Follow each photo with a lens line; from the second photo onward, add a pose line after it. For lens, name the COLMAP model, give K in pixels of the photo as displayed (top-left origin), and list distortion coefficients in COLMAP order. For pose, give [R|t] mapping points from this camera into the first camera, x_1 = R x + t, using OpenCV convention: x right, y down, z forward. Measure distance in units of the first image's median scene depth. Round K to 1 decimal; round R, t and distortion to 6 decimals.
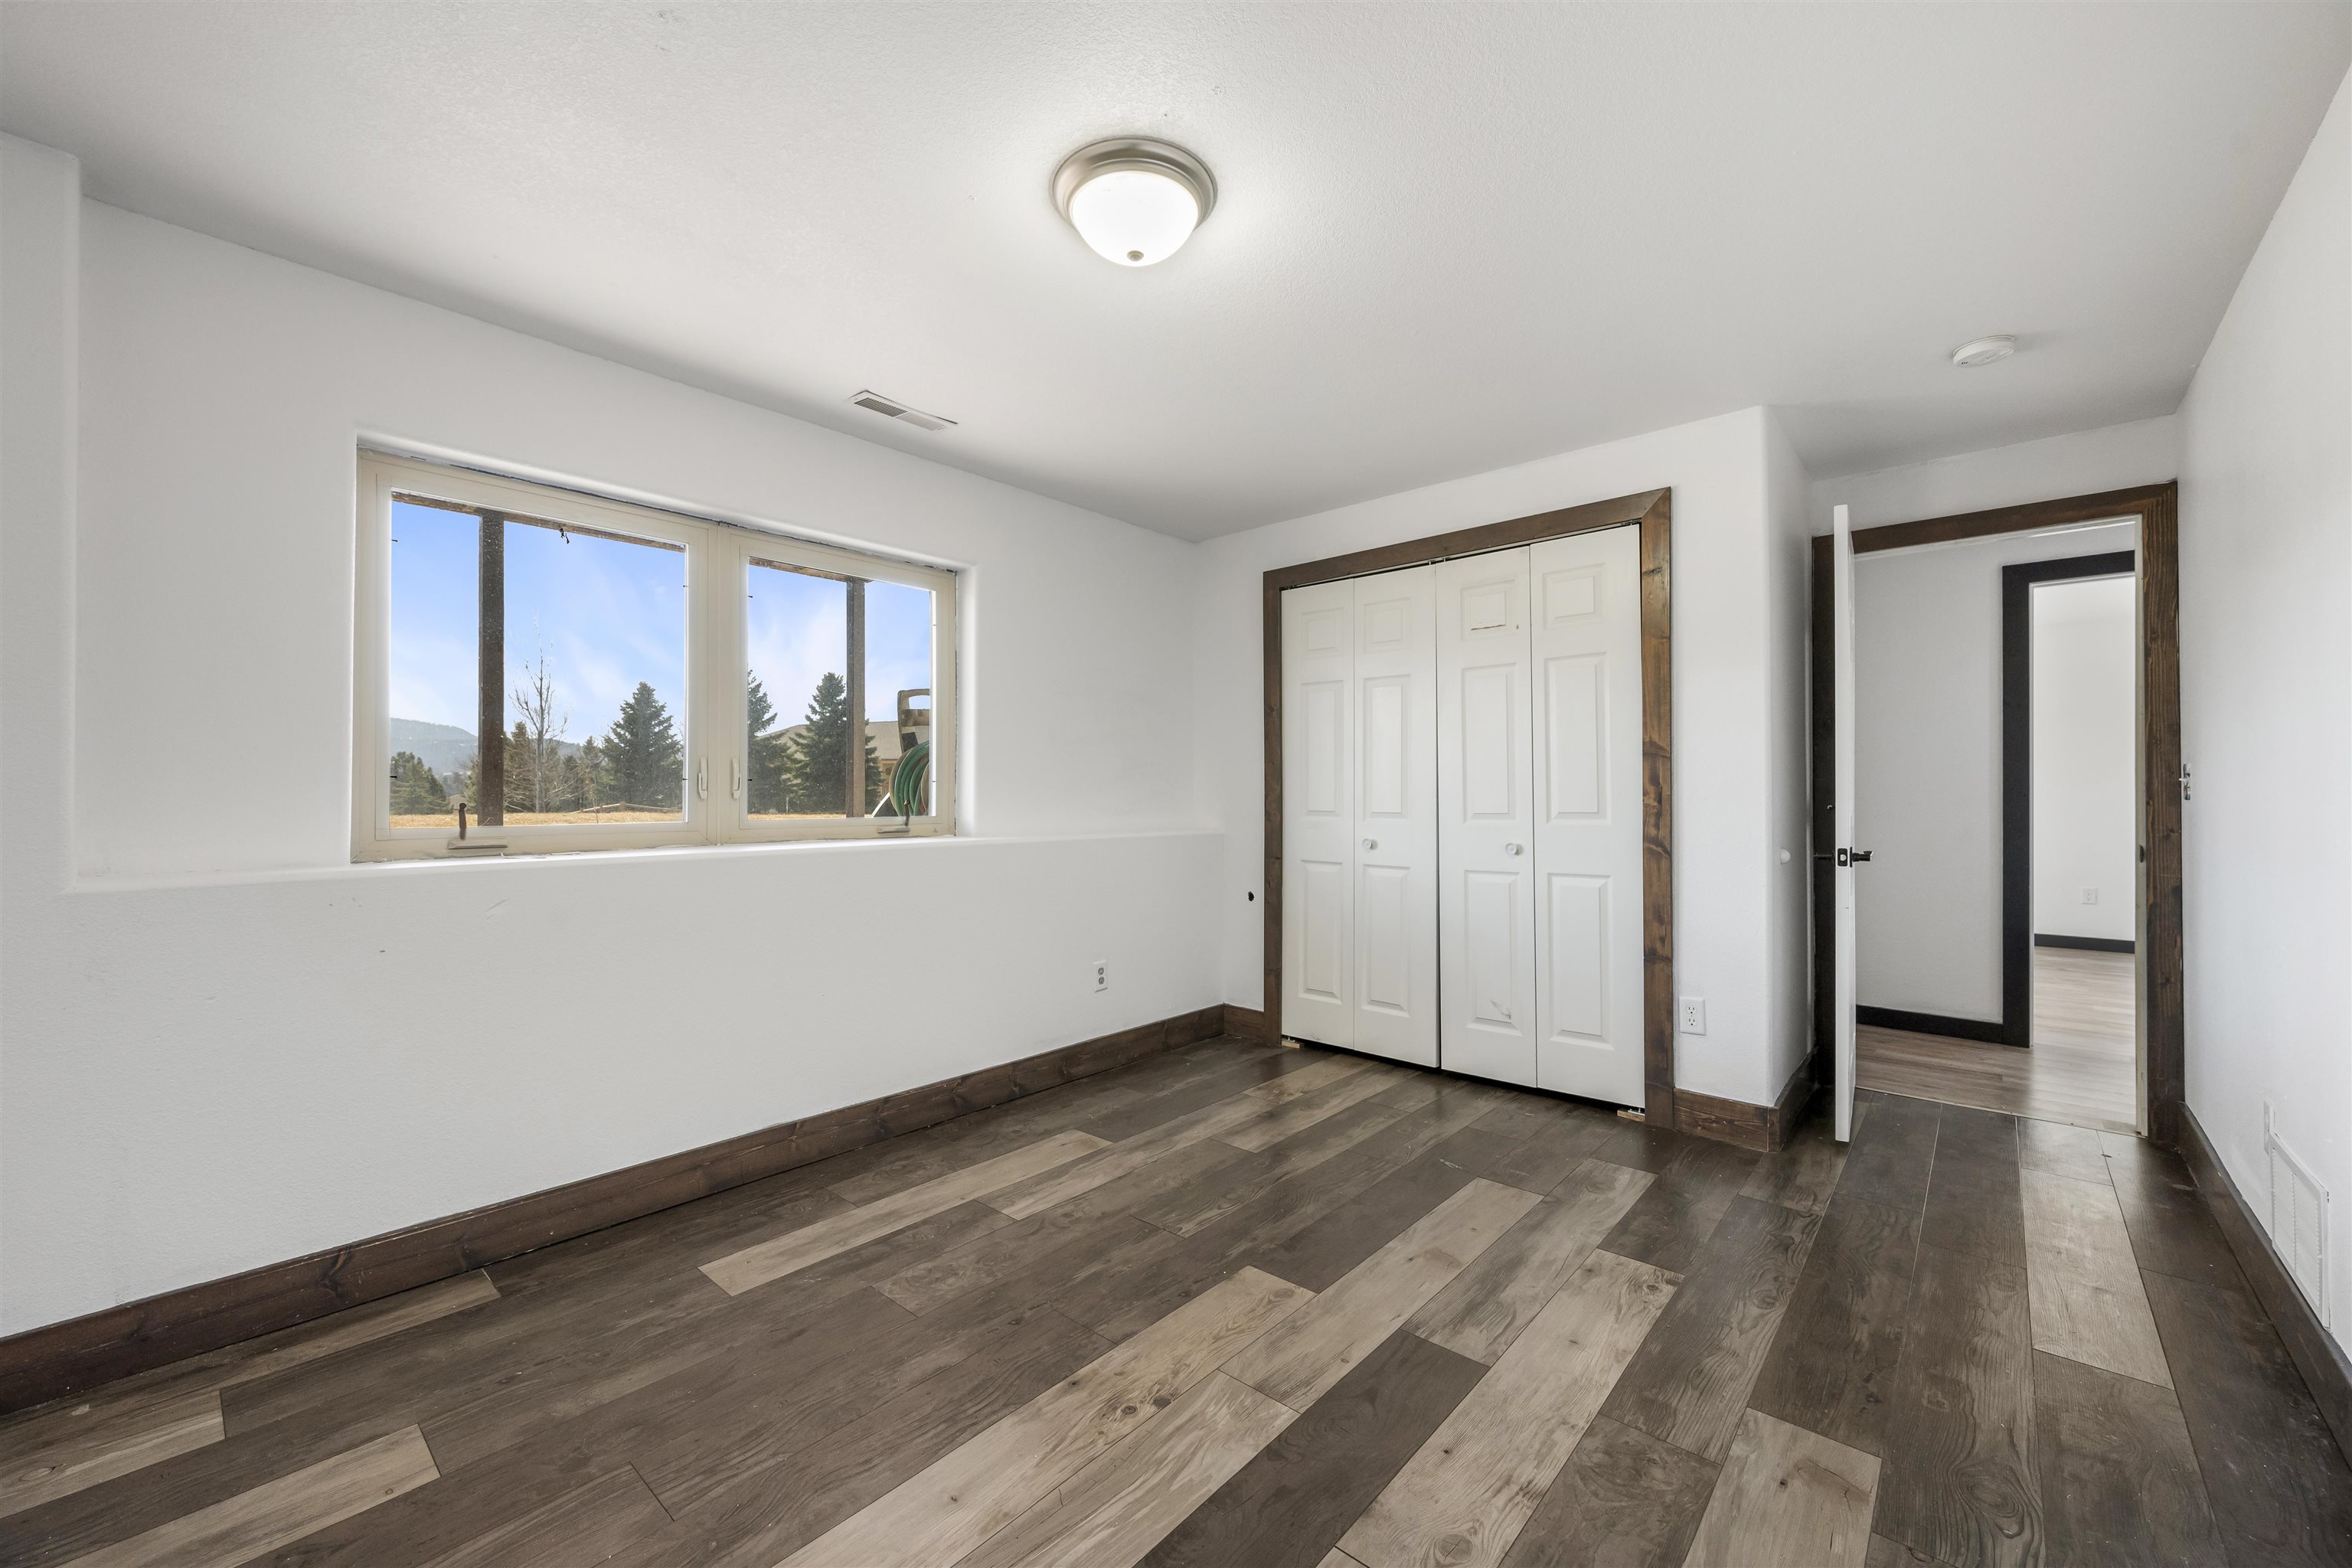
lens RADIAL K [[918.9, 0, 1176.0], [0, 918.9, 784.0], [0, 0, 1]] dist [-0.000323, -0.000073]
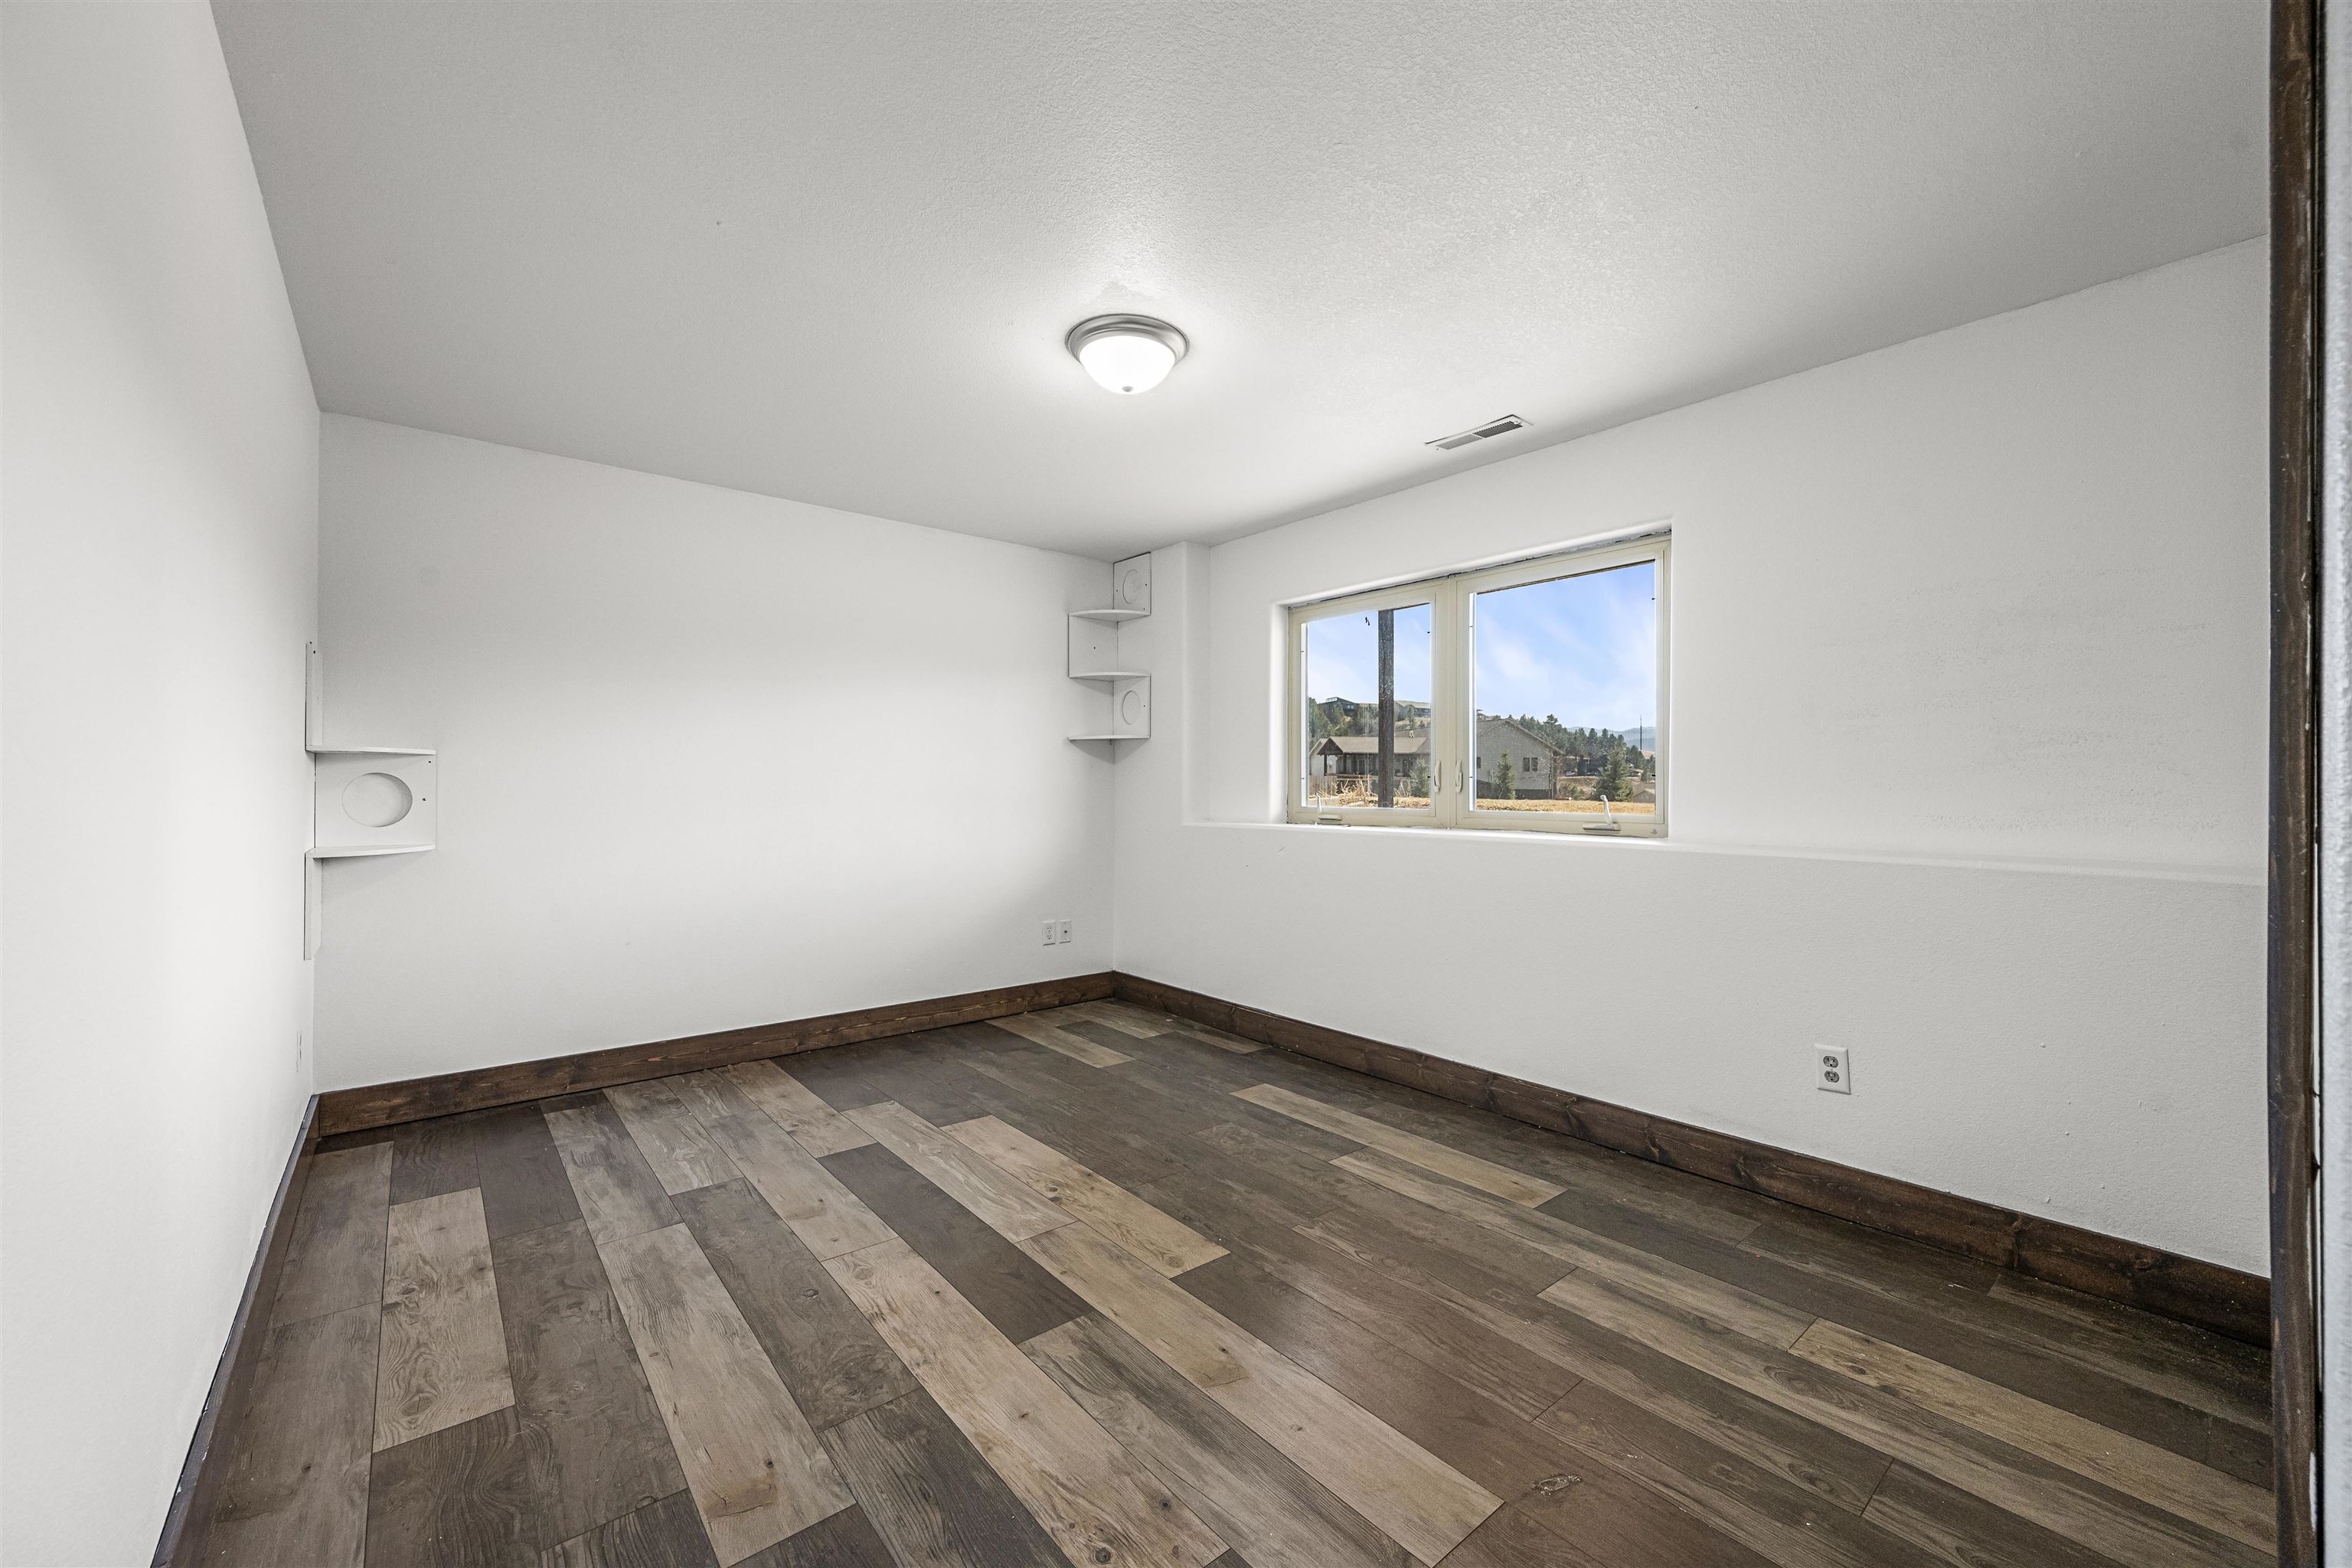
lens RADIAL K [[918.9, 0, 1176.0], [0, 918.9, 784.0], [0, 0, 1]] dist [-0.000323, -0.000073]
pose [[-0.151028, -0.001746, -0.988528, 1.078205], [0.006756, 0.999973, -0.002798, 0.006870], [0.988506, -0.007101, -0.151012, 1.079454]]
